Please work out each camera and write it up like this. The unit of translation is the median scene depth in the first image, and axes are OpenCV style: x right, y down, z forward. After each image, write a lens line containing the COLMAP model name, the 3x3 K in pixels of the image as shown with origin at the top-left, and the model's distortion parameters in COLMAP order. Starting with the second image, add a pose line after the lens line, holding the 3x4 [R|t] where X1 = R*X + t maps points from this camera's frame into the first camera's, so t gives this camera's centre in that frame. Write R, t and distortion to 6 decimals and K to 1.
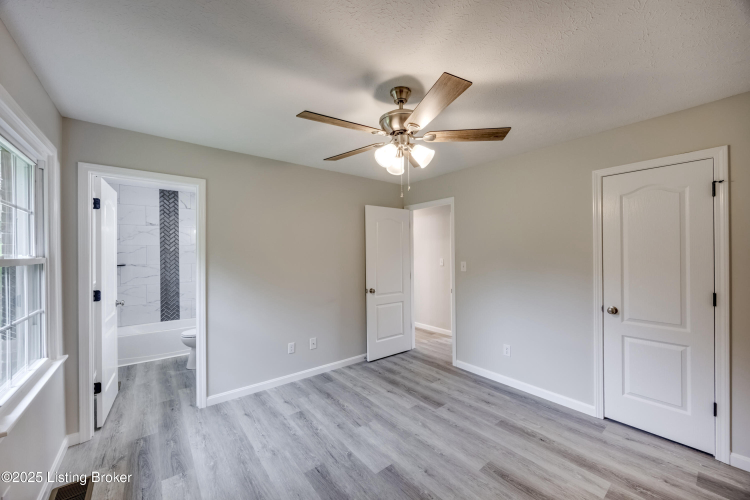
lens RADIAL K [[293.1, 0, 375.0], [0, 293.1, 254.0], [0, 0, 1]] dist [0.000054, 0.000037]
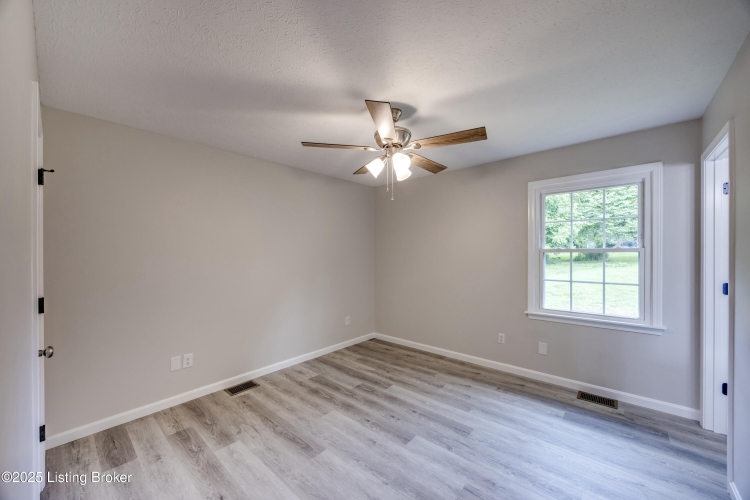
lens RADIAL K [[293.1, 0, 375.0], [0, 293.1, 254.0], [0, 0, 1]] dist [0.000054, 0.000037]
pose [[-0.985942, 0.017949, -0.166121, 0.318467], [0.016775, 0.999823, 0.008473, 0.010285], [0.166244, 0.005567, -0.986069, 1.943837]]
